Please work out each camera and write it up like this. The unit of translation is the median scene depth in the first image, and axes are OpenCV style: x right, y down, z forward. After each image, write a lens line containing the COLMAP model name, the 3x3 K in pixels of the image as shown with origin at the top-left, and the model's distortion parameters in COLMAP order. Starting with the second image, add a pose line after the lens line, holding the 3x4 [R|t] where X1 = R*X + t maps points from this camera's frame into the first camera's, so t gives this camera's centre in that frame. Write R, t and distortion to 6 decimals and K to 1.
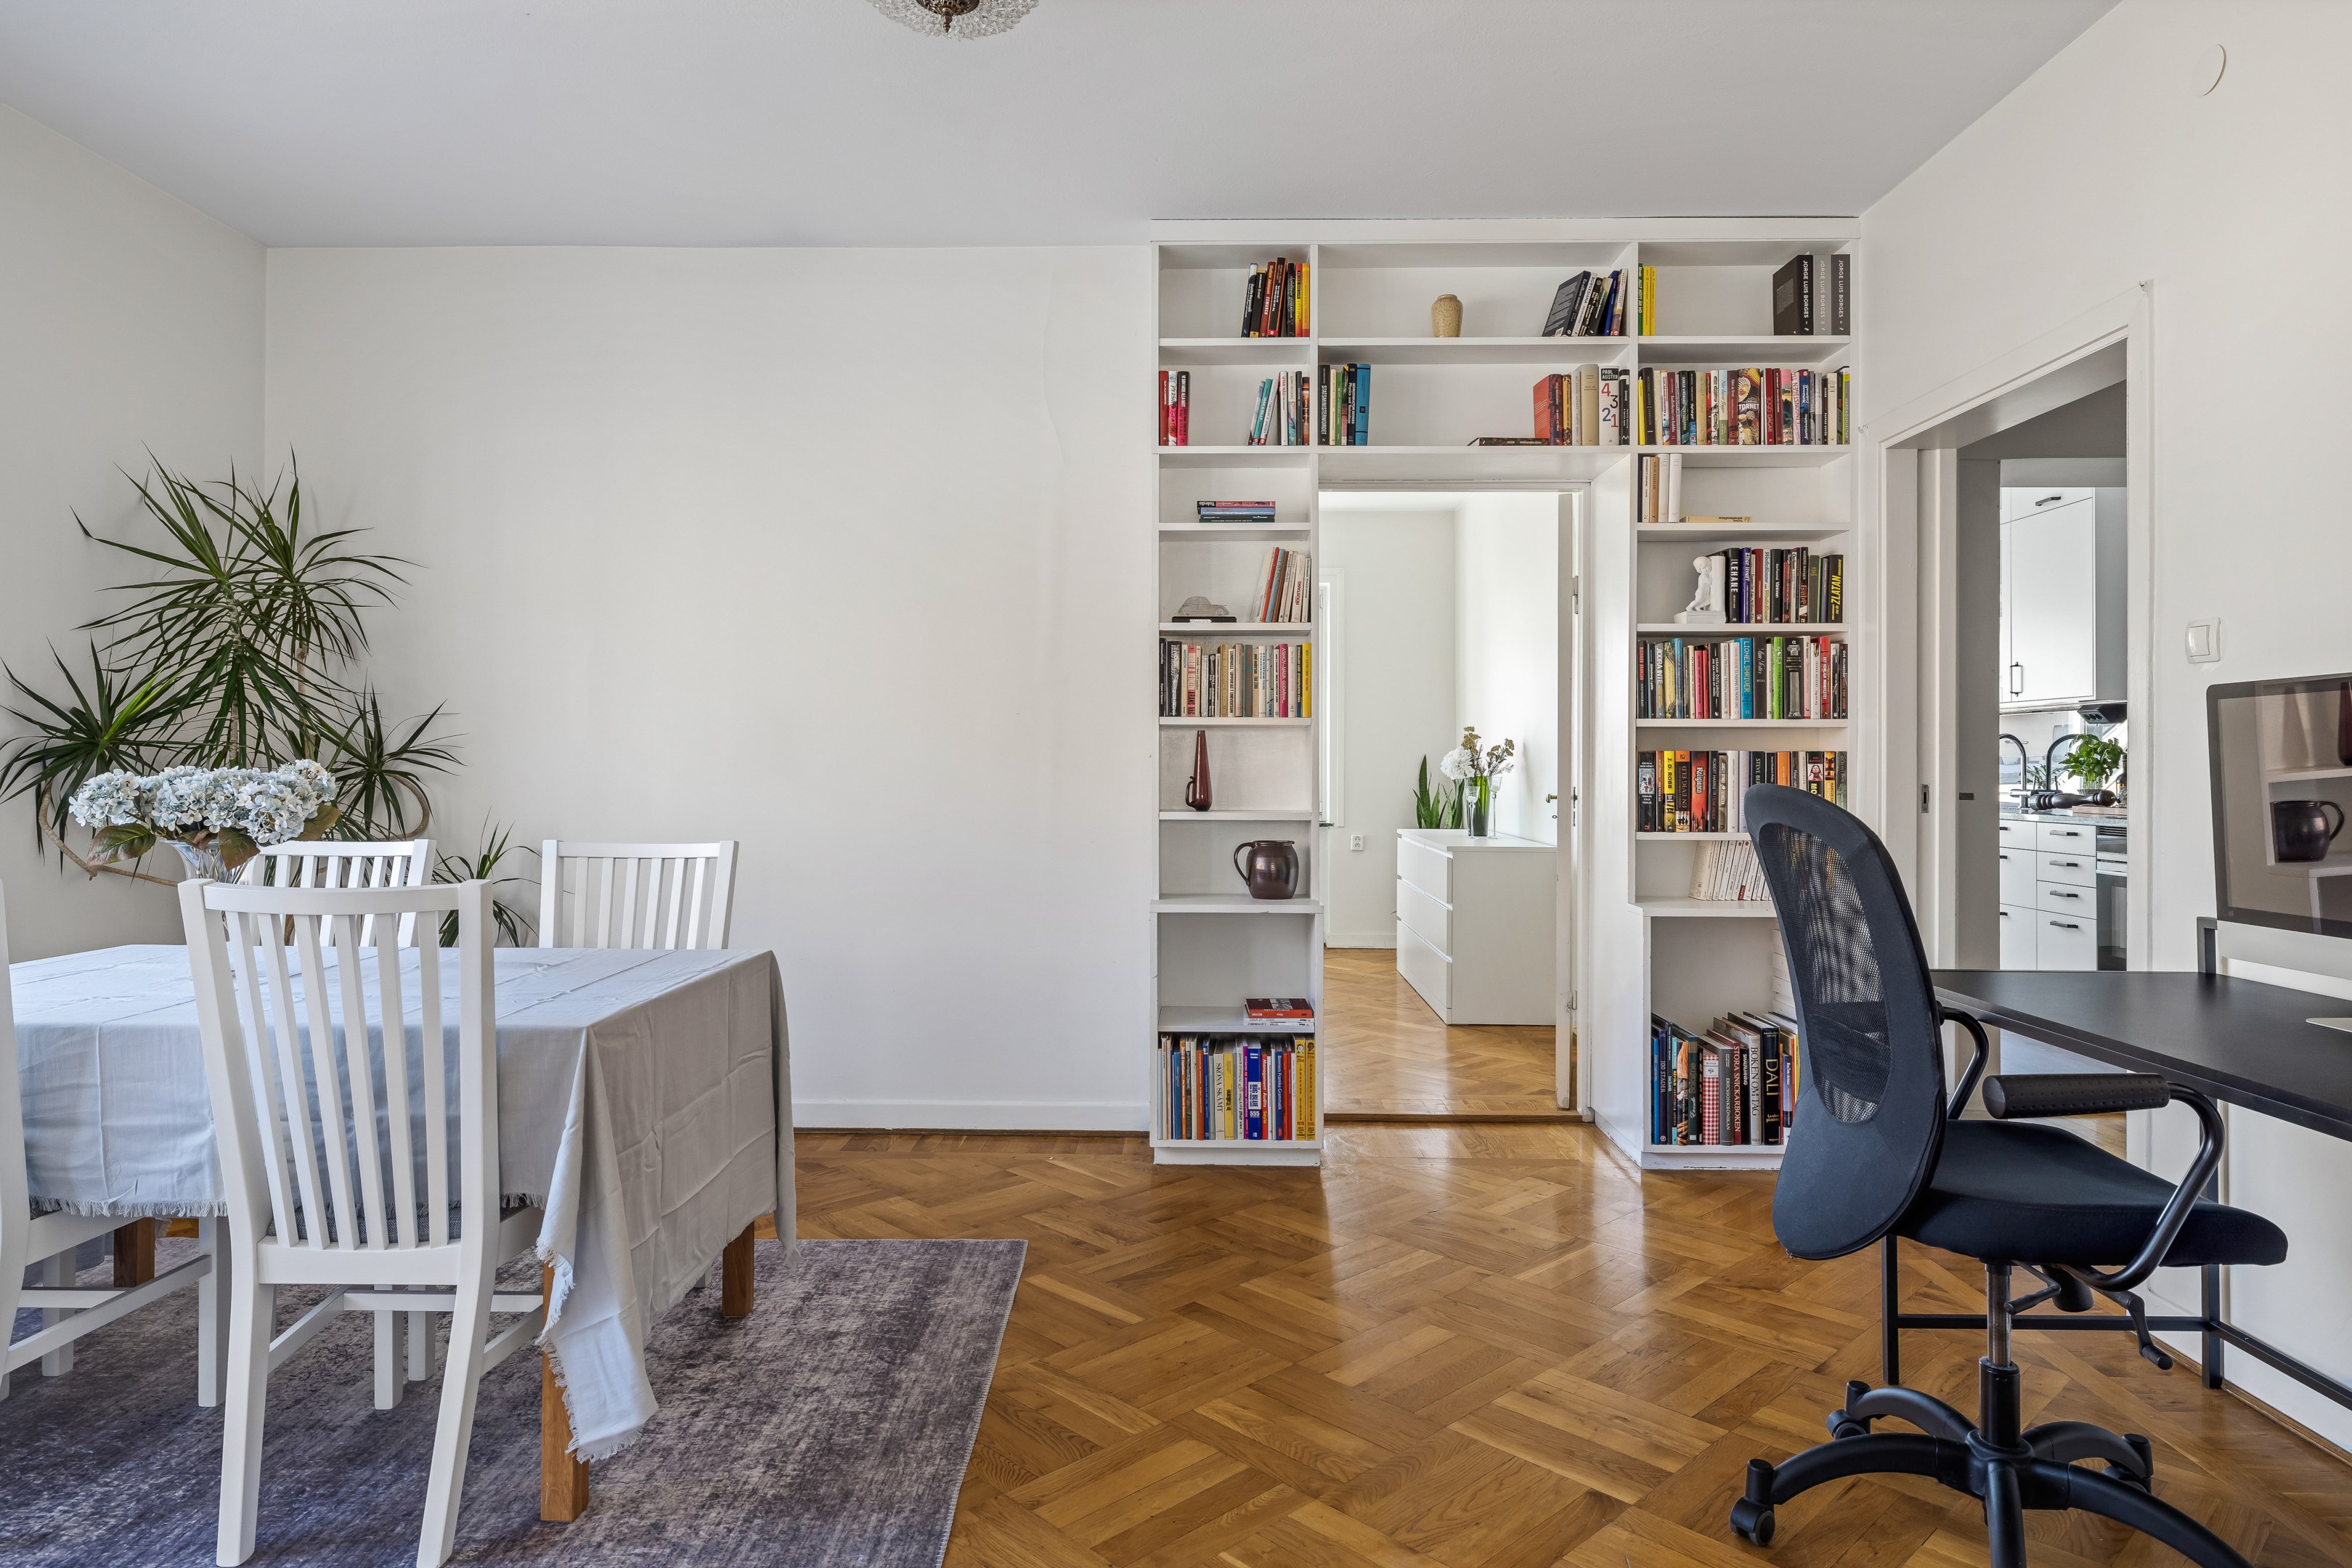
lens RADIAL K [[1380.7, 0, 1166.9], [0, 1380.7, 752.7], [0, 0, 1]] dist [0.003745, 0.000346]
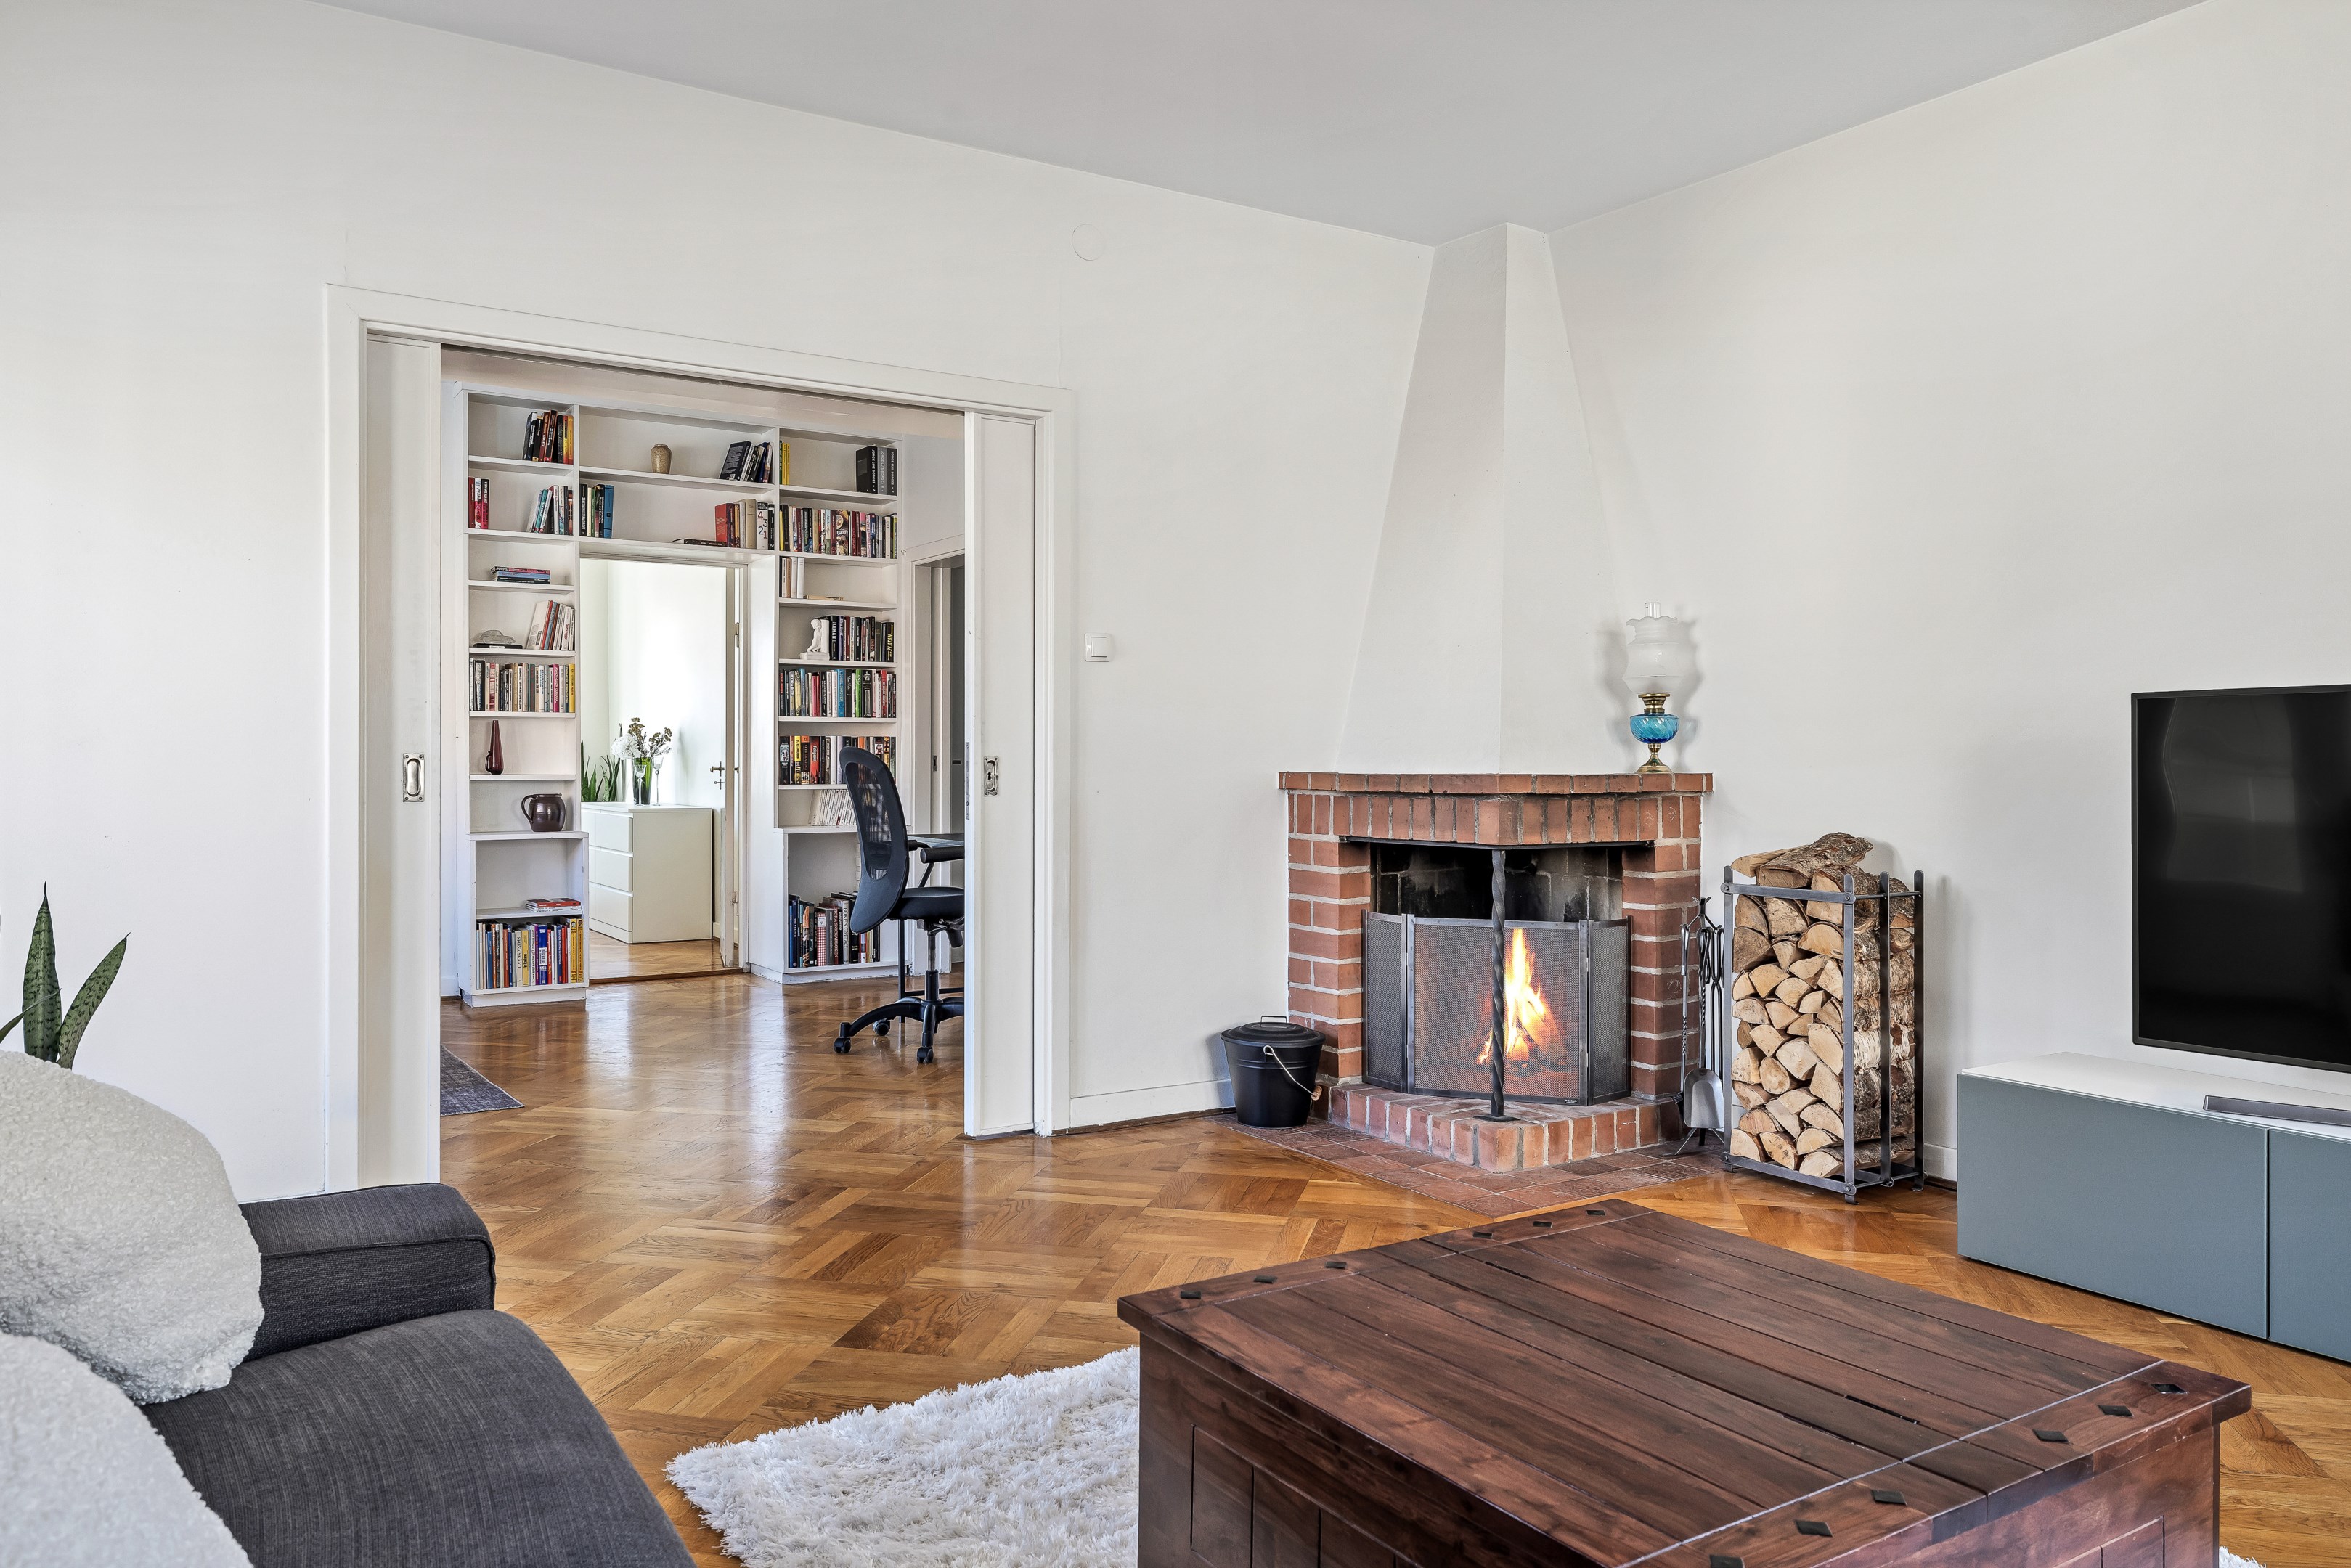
lens RADIAL K [[1668.6, 0, 1176.5], [0, 1668.6, 772.4], [0, 0, 1]] dist [0.001358, -0.000361]
pose [[0.827367, -0.006672, 0.561622, -0.385833], [-0.002377, 0.999879, 0.015379, 0.010759], [-0.561657, -0.014059, 0.827251, -0.915007]]
